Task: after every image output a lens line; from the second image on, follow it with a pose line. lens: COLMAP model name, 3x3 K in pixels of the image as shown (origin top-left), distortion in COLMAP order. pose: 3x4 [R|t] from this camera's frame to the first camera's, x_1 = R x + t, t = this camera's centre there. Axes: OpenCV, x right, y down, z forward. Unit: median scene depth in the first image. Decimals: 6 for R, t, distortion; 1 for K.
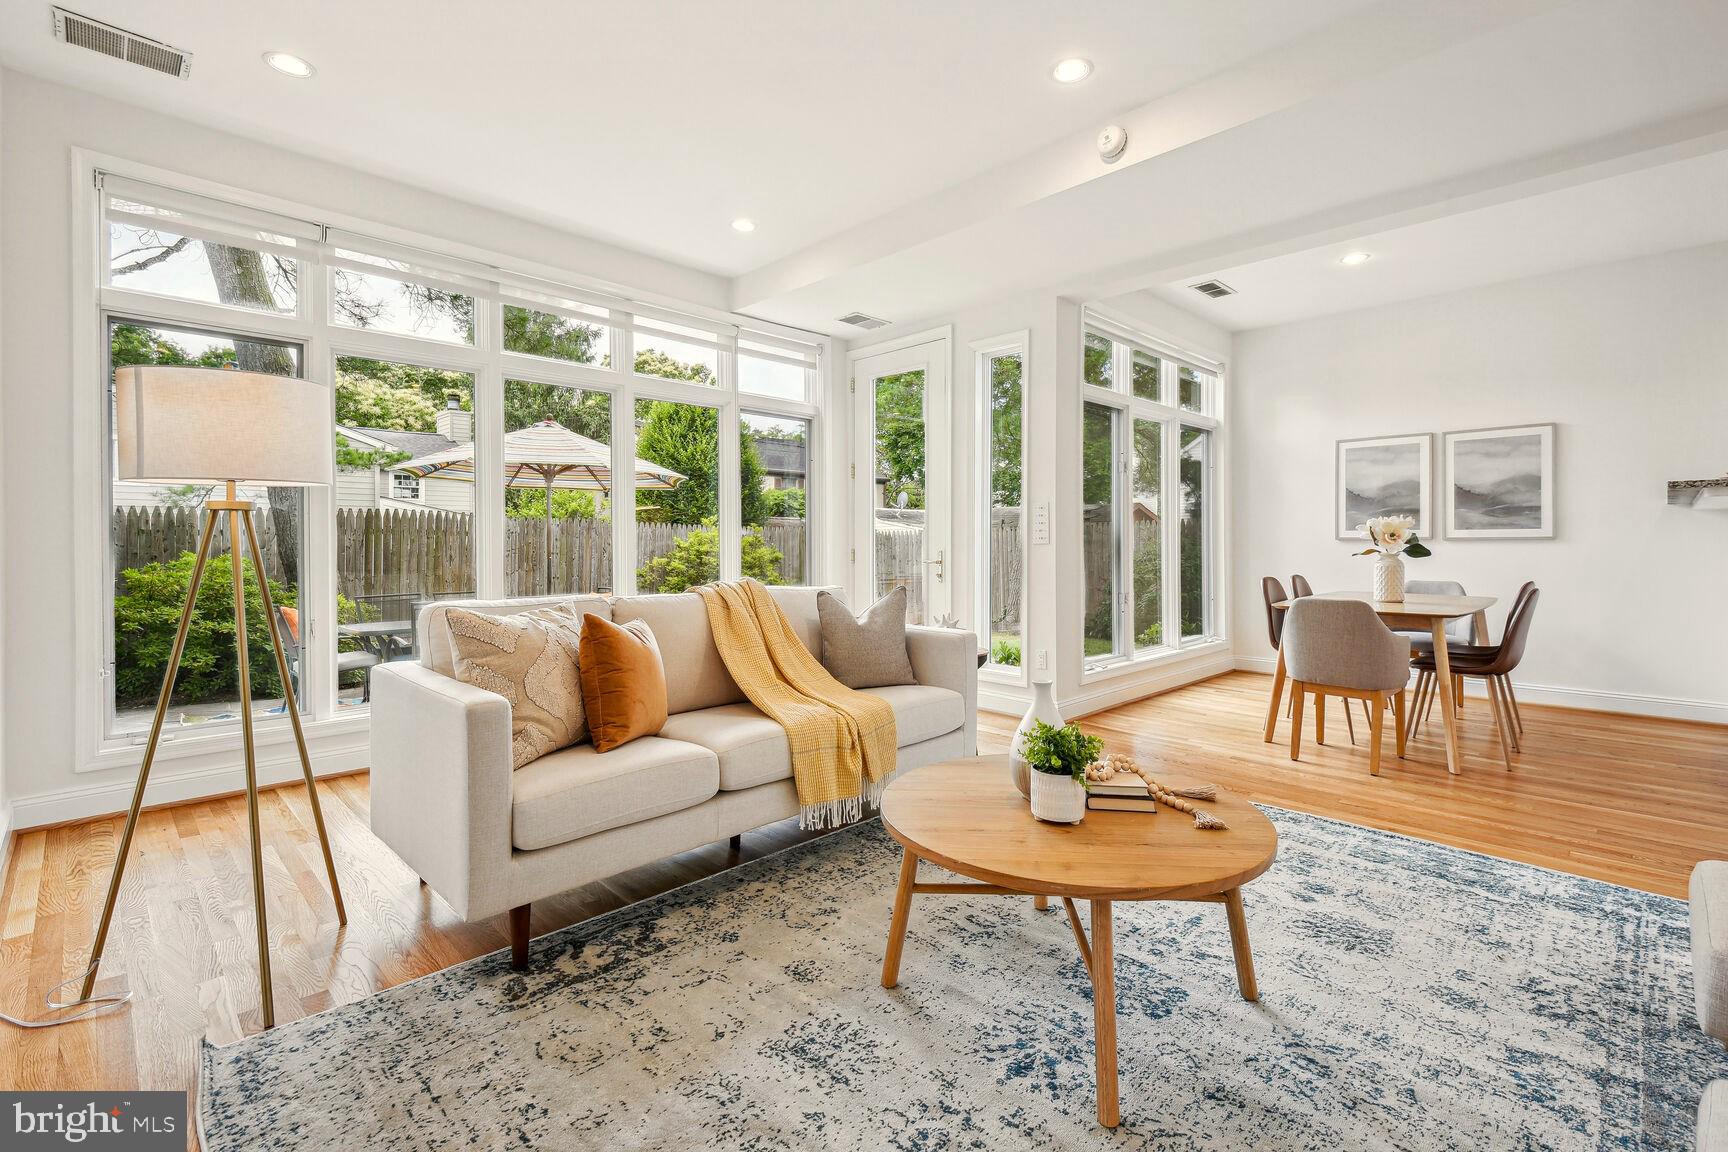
lens RADIAL K [[784.7, 0, 886.2], [0, 784.7, 544.7], [0, 0, 1]] dist [0.011553, -0.007272]
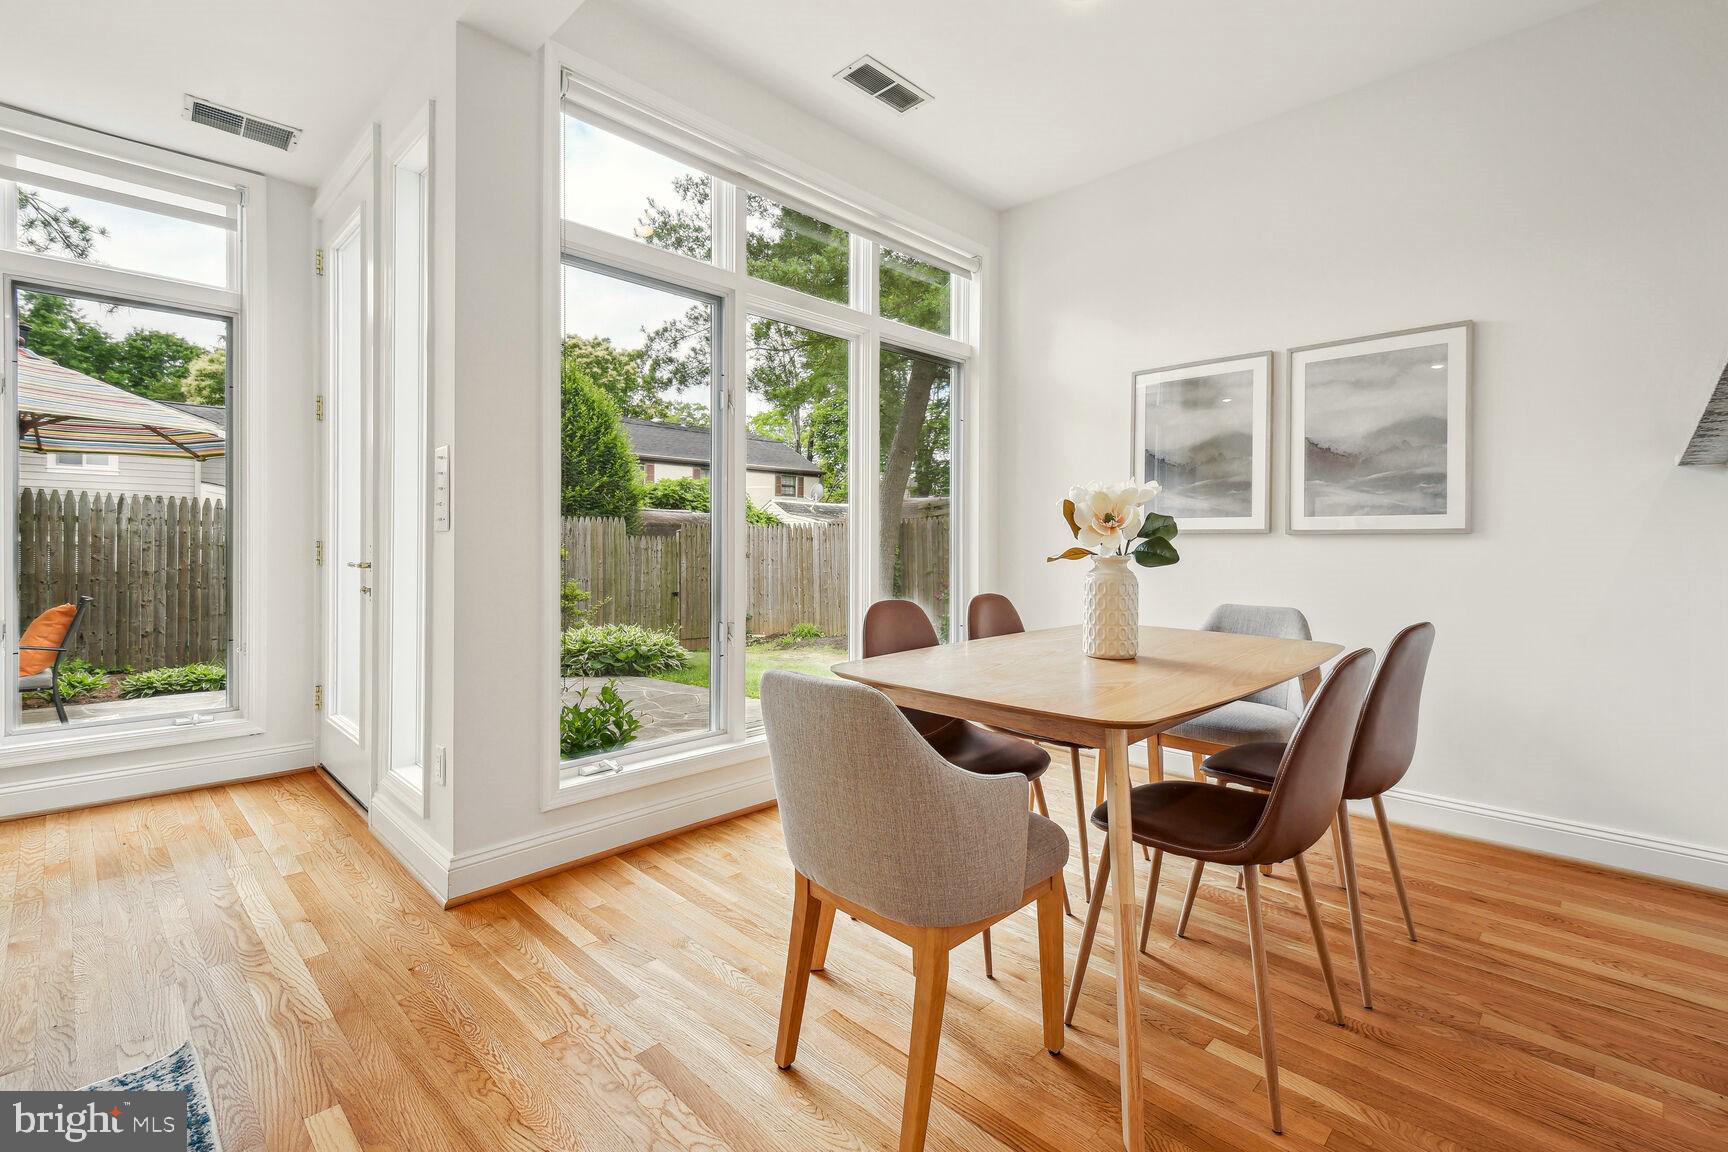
lens RADIAL K [[784.7, 0, 886.0], [0, 784.7, 535.0], [0, 0, 1]] dist [0.011553, -0.007272]
pose [[0.999688, 0.010331, 0.022754, 0.417171], [-0.010096, 0.999895, -0.010436, 0.003482], [-0.022860, 0.010203, 0.999687, 0.448604]]
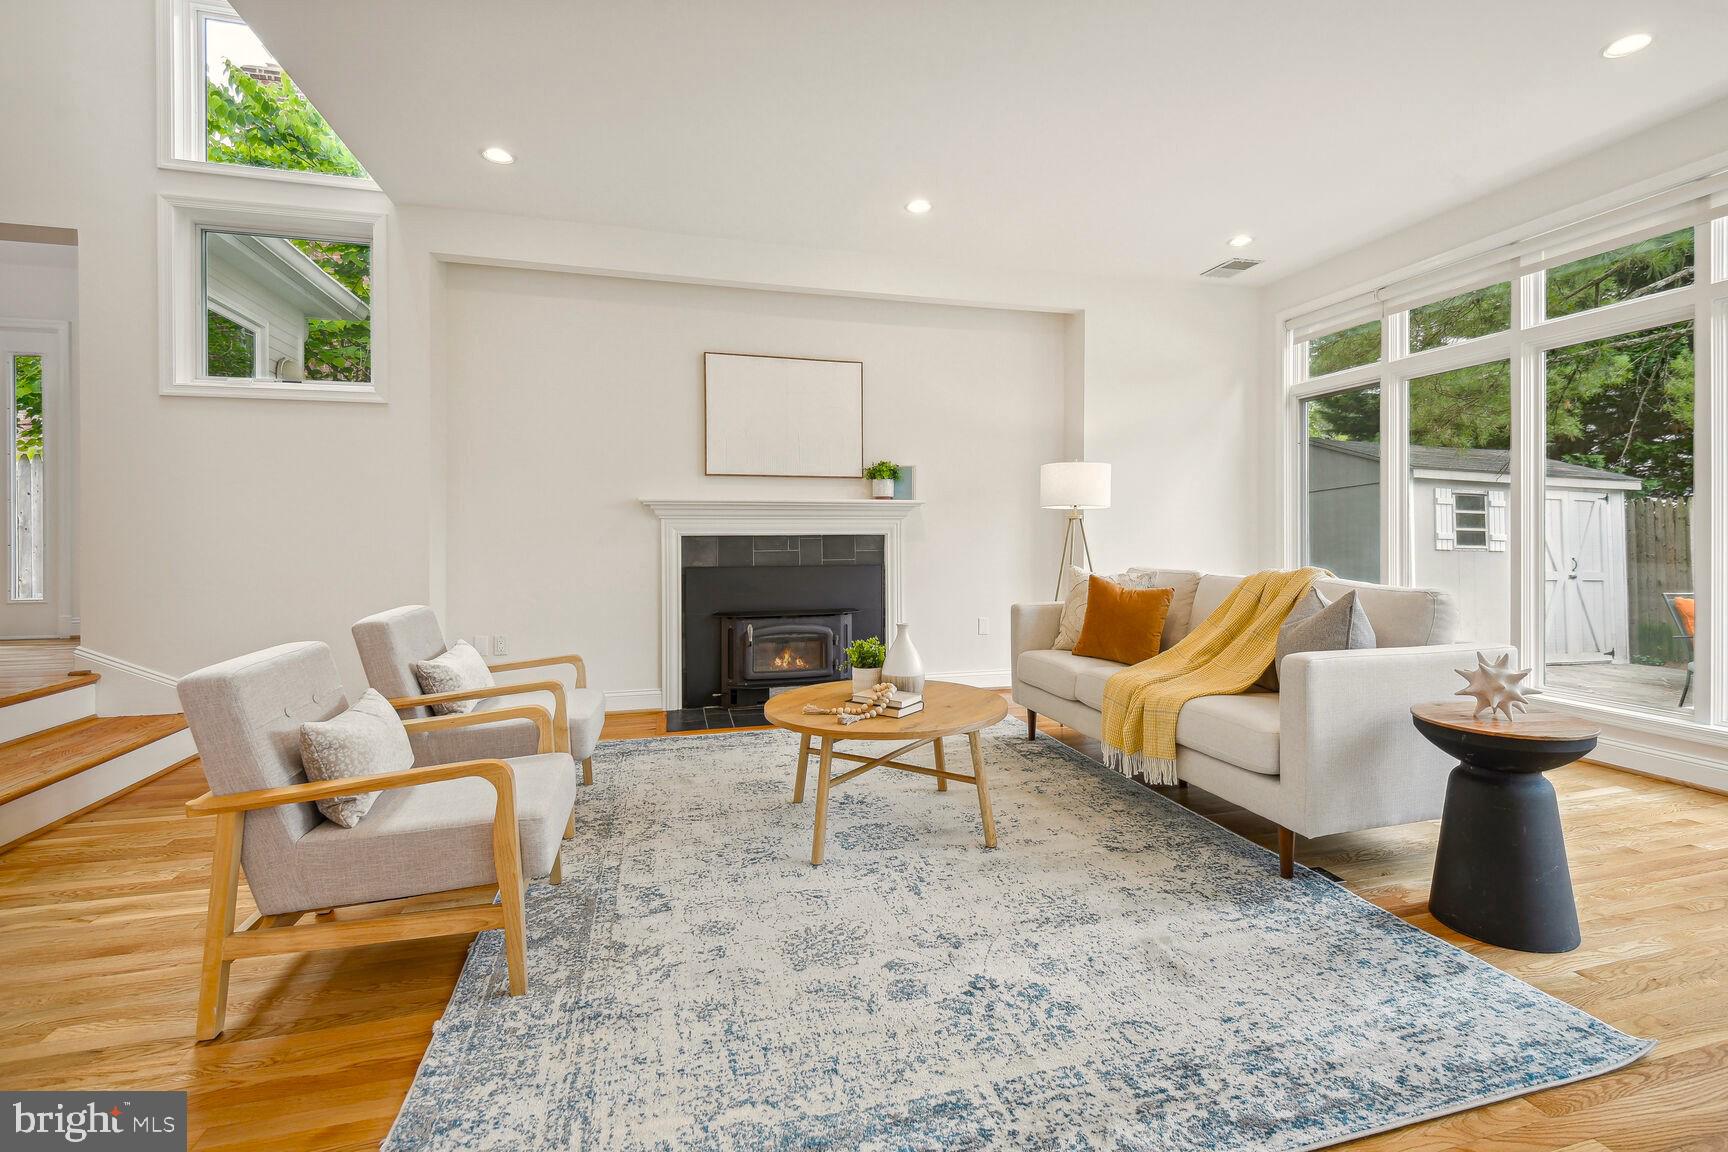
lens RADIAL K [[784.7, 0, 887.7], [0, 784.7, 538.2], [0, 0, 1]] dist [0.011553, -0.007272]
pose [[-0.493951, 0.004777, -0.869476, 0.563035], [0.002504, 0.999989, 0.004071, -0.000063], [0.869486, -0.000166, -0.493958, 0.631609]]
